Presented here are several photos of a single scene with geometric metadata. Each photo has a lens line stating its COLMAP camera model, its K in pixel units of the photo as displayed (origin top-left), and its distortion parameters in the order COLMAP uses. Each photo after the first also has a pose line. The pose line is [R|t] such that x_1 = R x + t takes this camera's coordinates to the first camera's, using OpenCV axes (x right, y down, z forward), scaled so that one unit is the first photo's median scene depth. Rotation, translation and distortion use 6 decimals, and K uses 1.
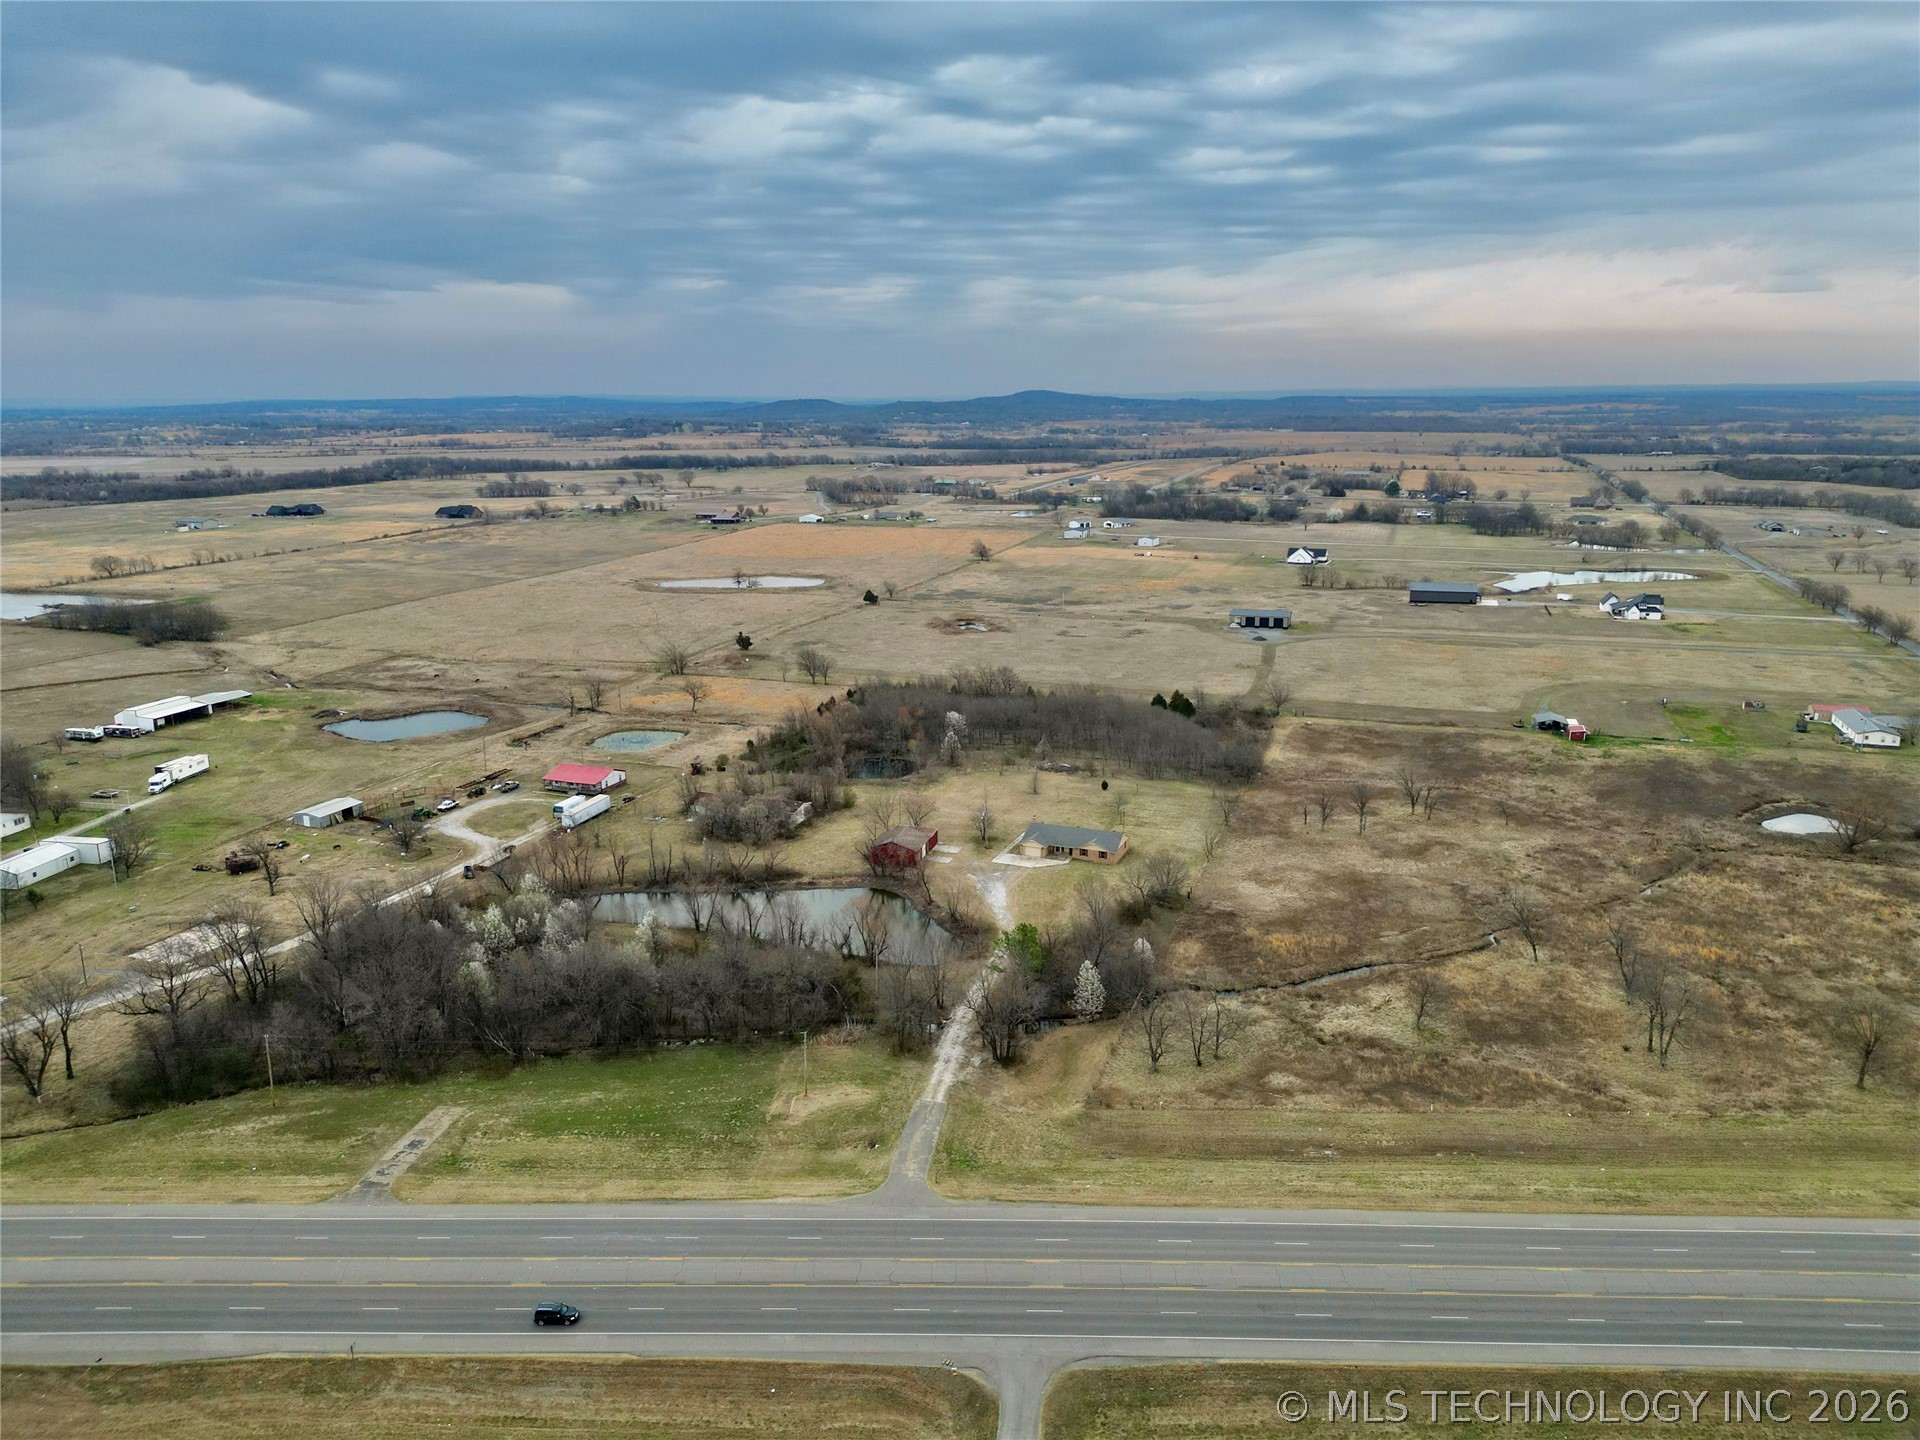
lens RADIAL K [[1366.5, 0, 935.7], [0, 1366.5, 732.7], [0, 0, 1]] dist [0.069380, -0.061821]
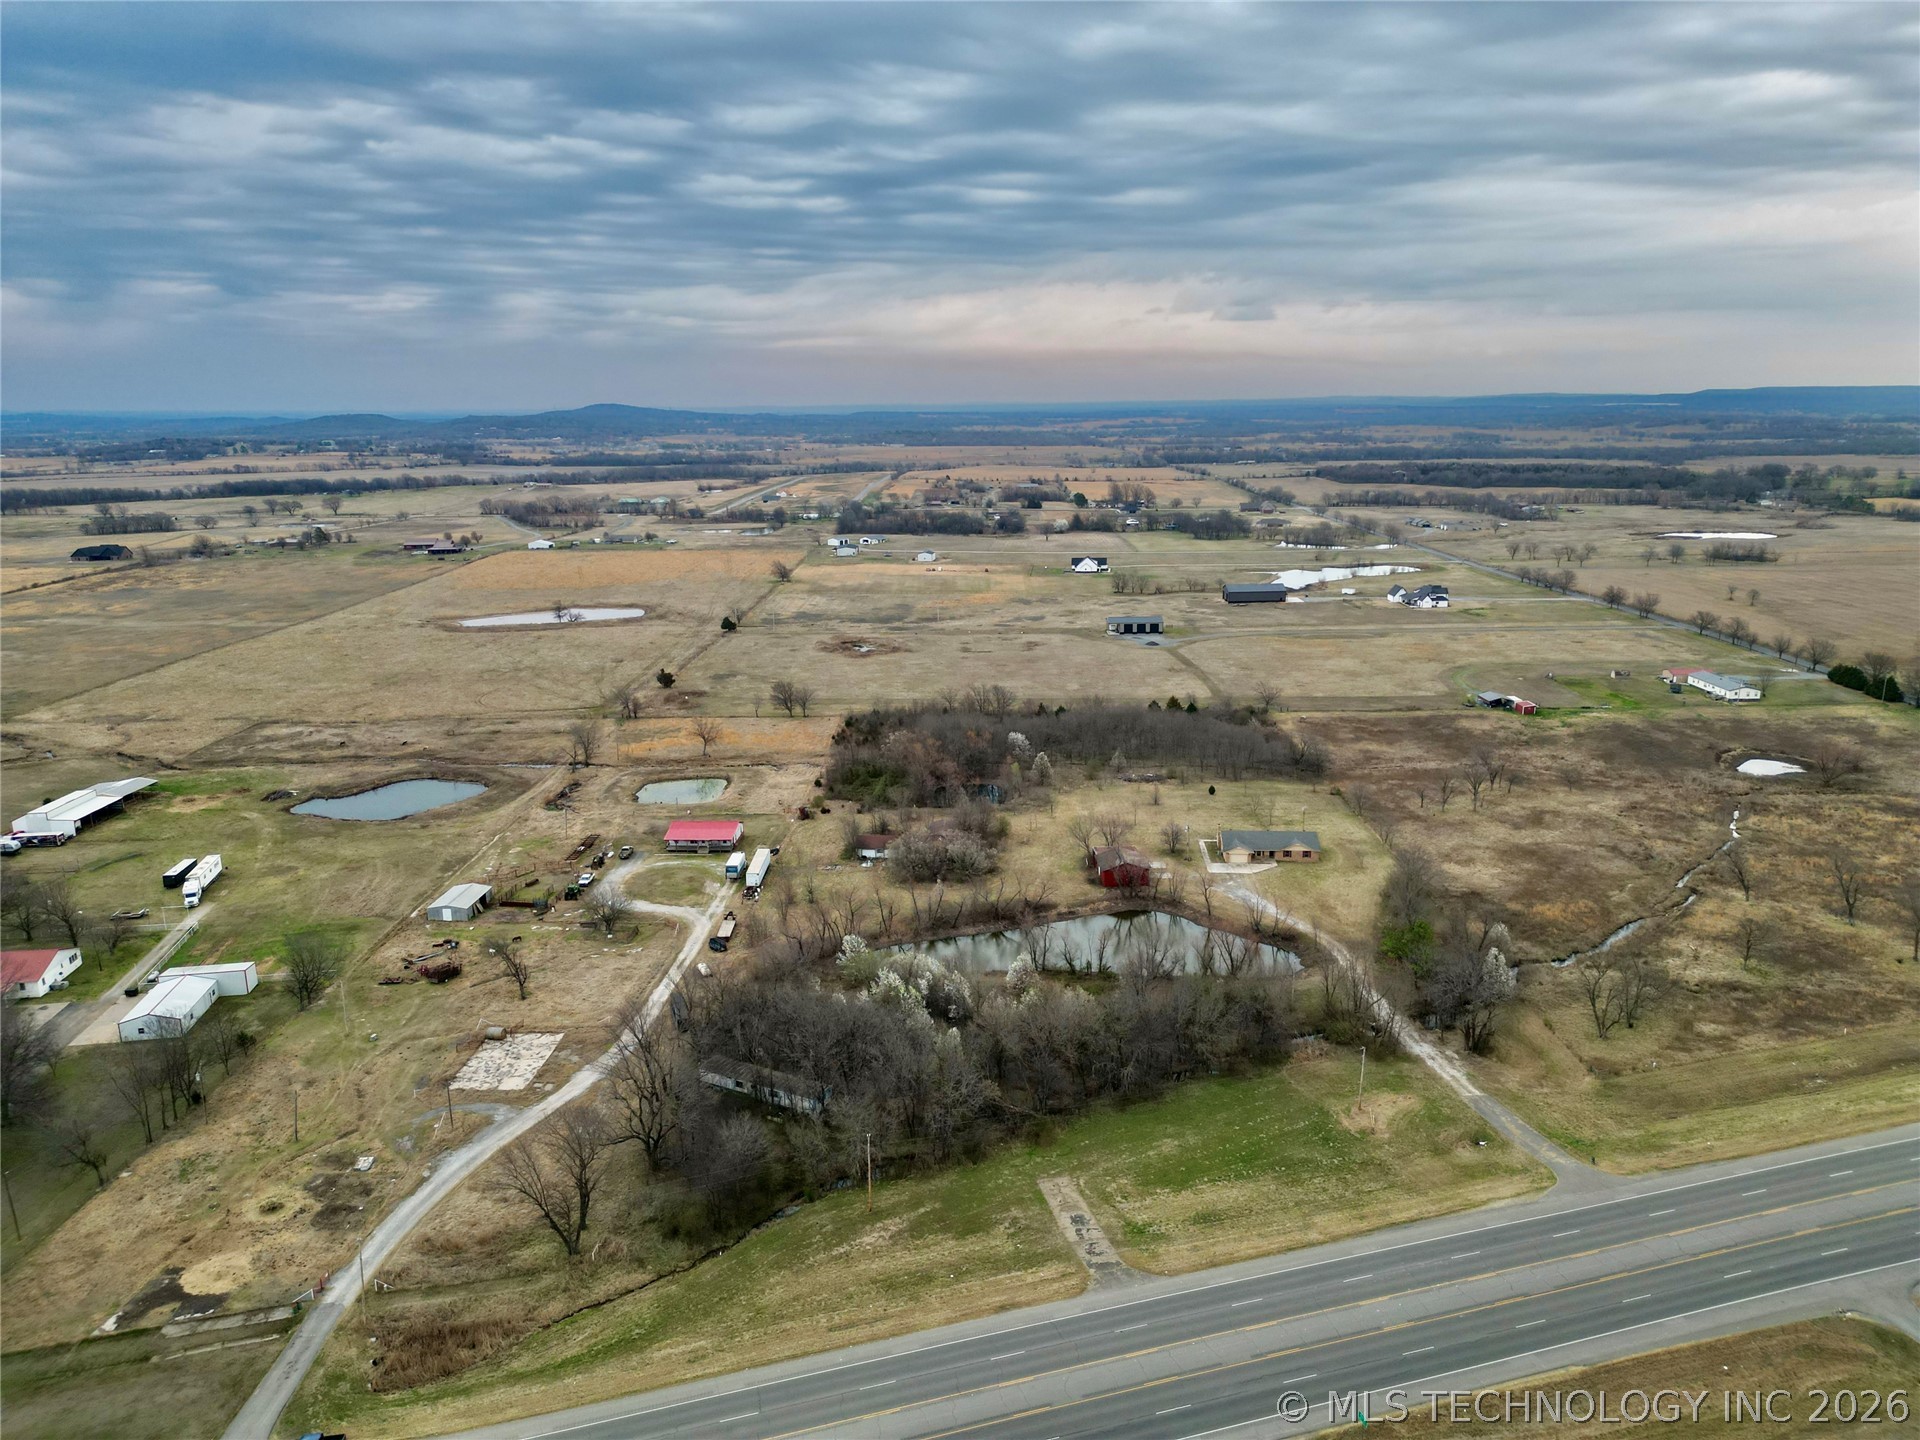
lens RADIAL K [[1366.5, 0, 943.4], [0, 1366.5, 720.0], [0, 0, 1]] dist [0.069380, -0.061821]
pose [[0.946917, -0.077621, 0.311966, -0.396471], [0.083351, 0.996507, -0.005052, -0.027073], [-0.310485, 0.030786, 0.950080, 0.060964]]
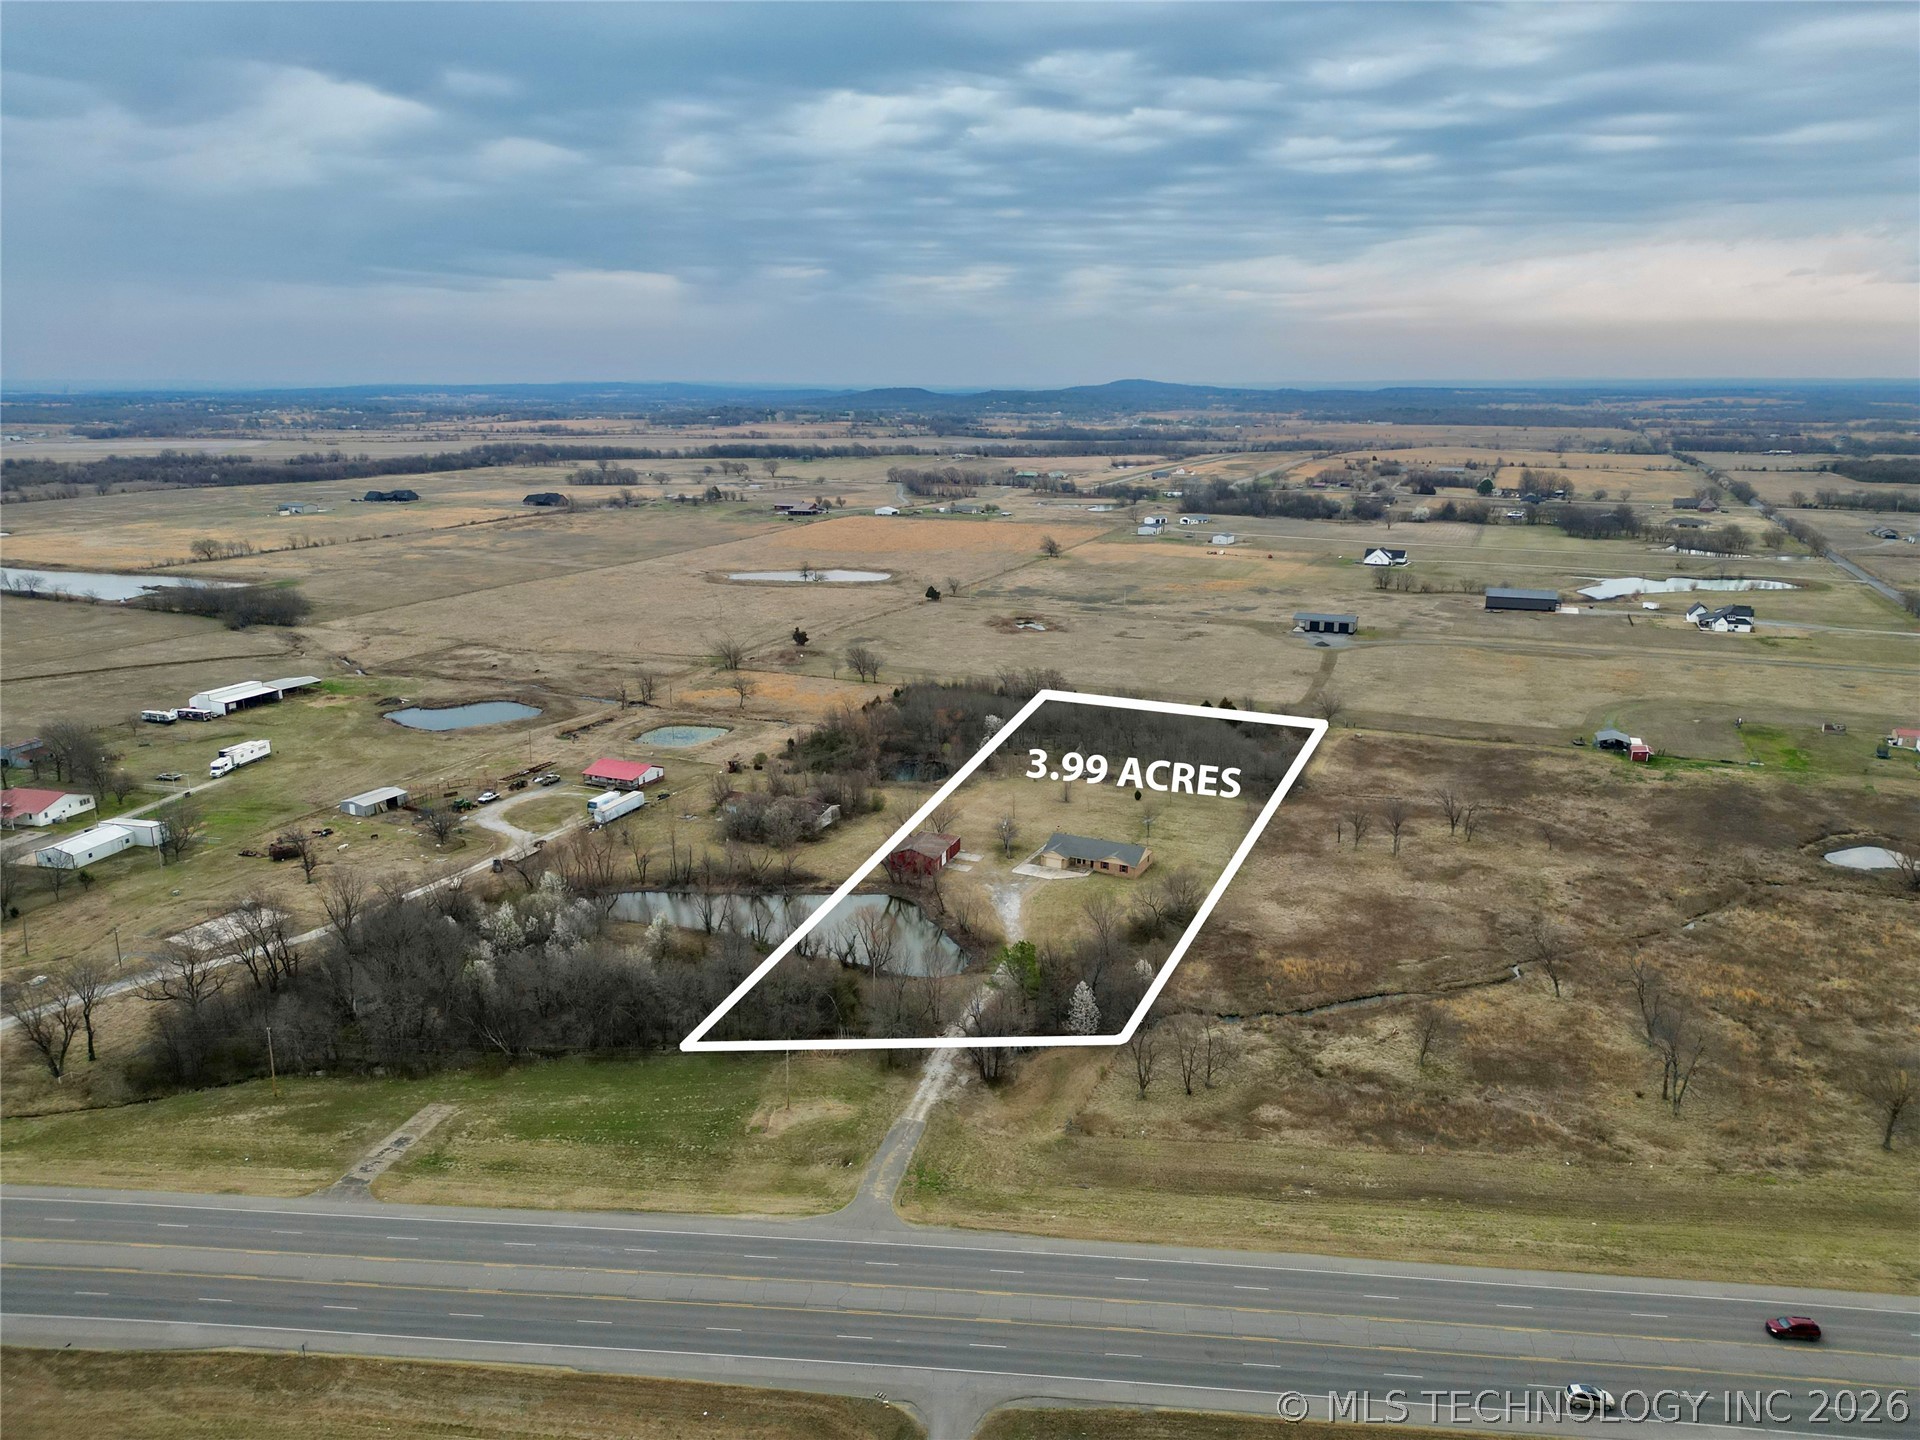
lens RADIAL K [[1366.5, 0, 932.9], [0, 1366.5, 721.7], [0, 0, 1]] dist [0.069380, -0.061821]
pose [[0.997424, 0.024034, -0.067587, 0.041406], [-0.023976, 0.999711, 0.001671, -0.012666], [0.067607, -0.000046, 0.997712, 0.003711]]
